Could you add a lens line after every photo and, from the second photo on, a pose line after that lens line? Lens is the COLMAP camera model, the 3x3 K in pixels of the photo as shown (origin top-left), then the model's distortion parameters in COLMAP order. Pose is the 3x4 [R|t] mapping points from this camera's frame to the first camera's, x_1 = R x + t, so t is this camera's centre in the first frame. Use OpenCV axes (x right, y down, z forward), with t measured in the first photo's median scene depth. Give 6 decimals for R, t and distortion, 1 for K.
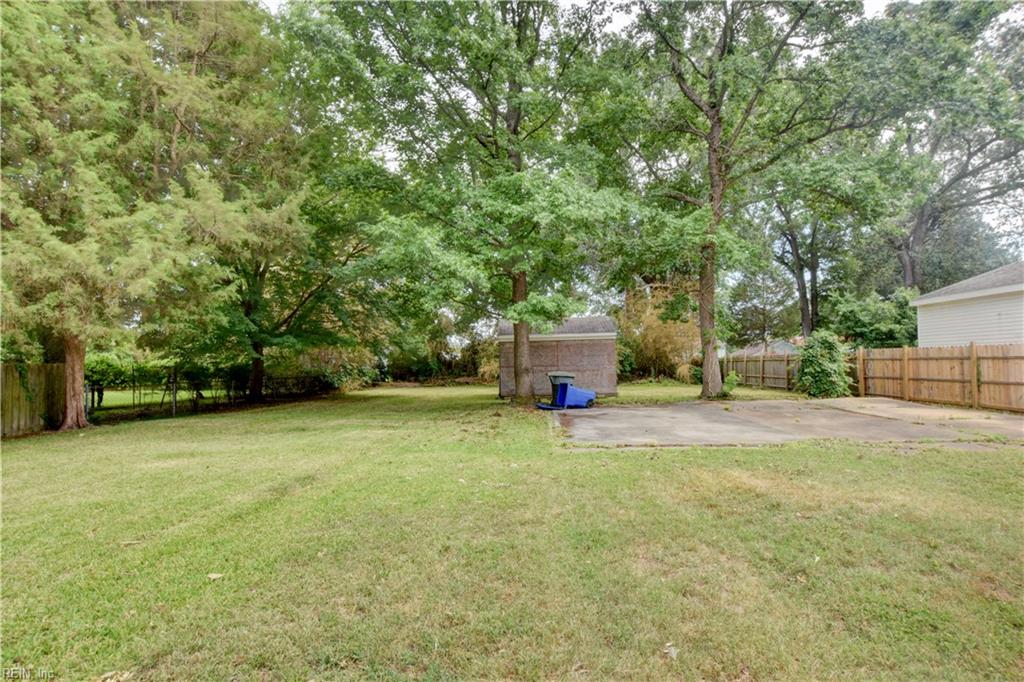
lens RADIAL K [[497.0, 0, 513.7], [0, 497.0, 341.2], [0, 0, 1]] dist [-0.024387, 0.002994]
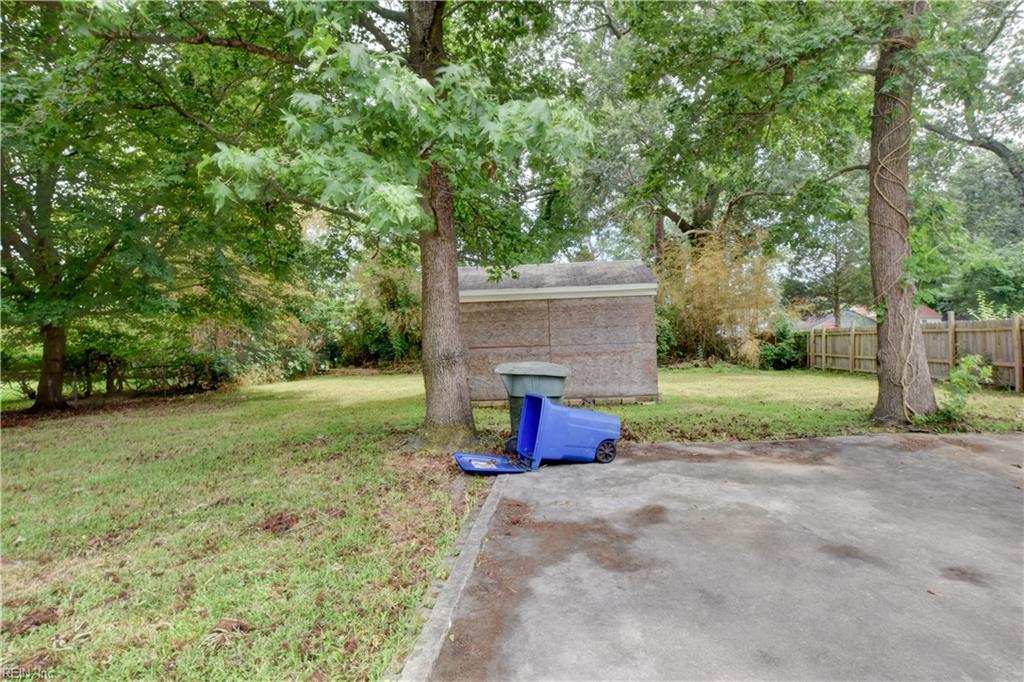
lens RADIAL K [[497.0, 0, 513.7], [0, 497.0, 341.2], [0, 0, 1]] dist [-0.024387, 0.002994]
pose [[0.999091, -0.009330, -0.041591, 0.100835], [0.011114, 0.999019, 0.042873, 0.029010], [0.041150, -0.043296, 0.998214, 0.629991]]
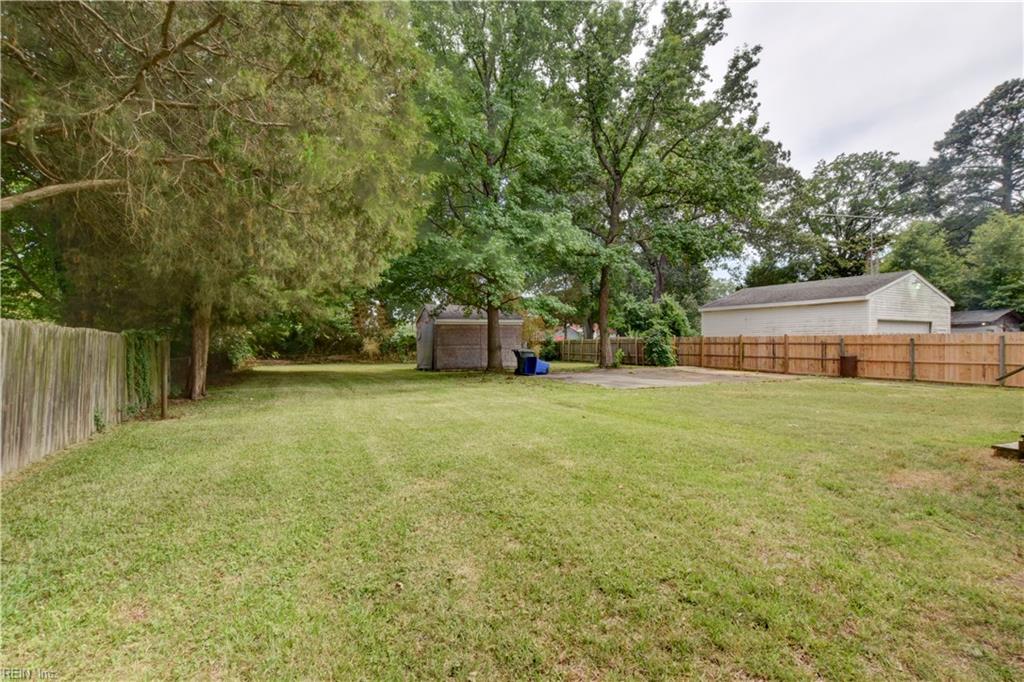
lens RADIAL K [[497.0, 0, 513.7], [0, 497.0, 341.2], [0, 0, 1]] dist [-0.024387, 0.002994]
pose [[0.889350, 0.015718, 0.456956, -0.583131], [-0.033285, 0.998983, 0.030418, -0.001569], [-0.456014, -0.042262, 0.888969, -0.226452]]
